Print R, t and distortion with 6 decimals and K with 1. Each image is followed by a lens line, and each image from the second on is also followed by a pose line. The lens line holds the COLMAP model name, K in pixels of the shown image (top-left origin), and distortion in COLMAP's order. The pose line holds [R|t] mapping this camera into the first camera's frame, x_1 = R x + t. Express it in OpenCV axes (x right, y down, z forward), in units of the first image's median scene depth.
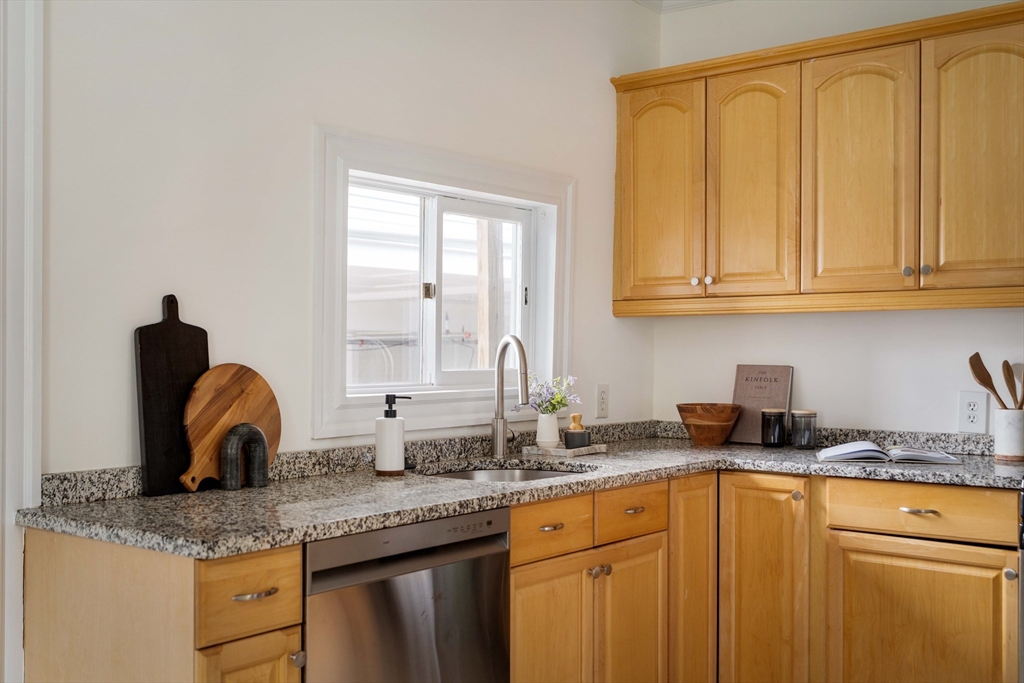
lens RADIAL K [[1066.8, 0, 512.7], [0, 1066.8, 343.8], [0, 0, 1]] dist [0.022843, 0.000000]
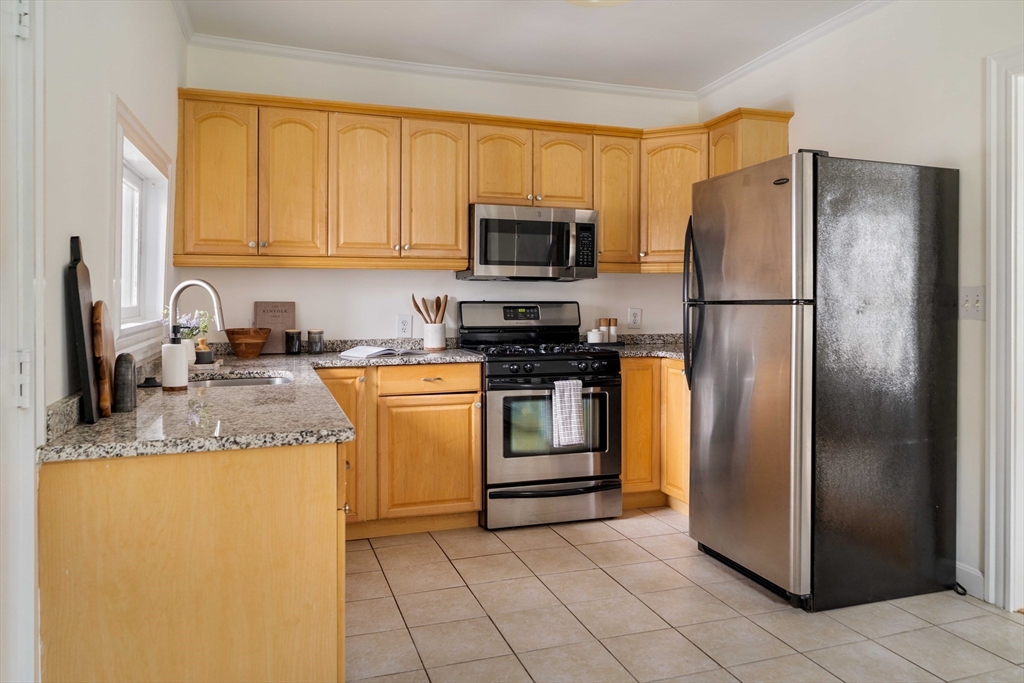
lens RADIAL K [[727.2, 0, 512.5], [0, 727.2, 297.4], [0, 0, 1]] dist [0.010338, 0.001104]
pose [[0.545670, -0.001743, 0.837998, -0.535756], [-0.005643, 0.999968, 0.005755, 0.007113], [-0.837981, -0.007869, 0.545642, 0.183868]]
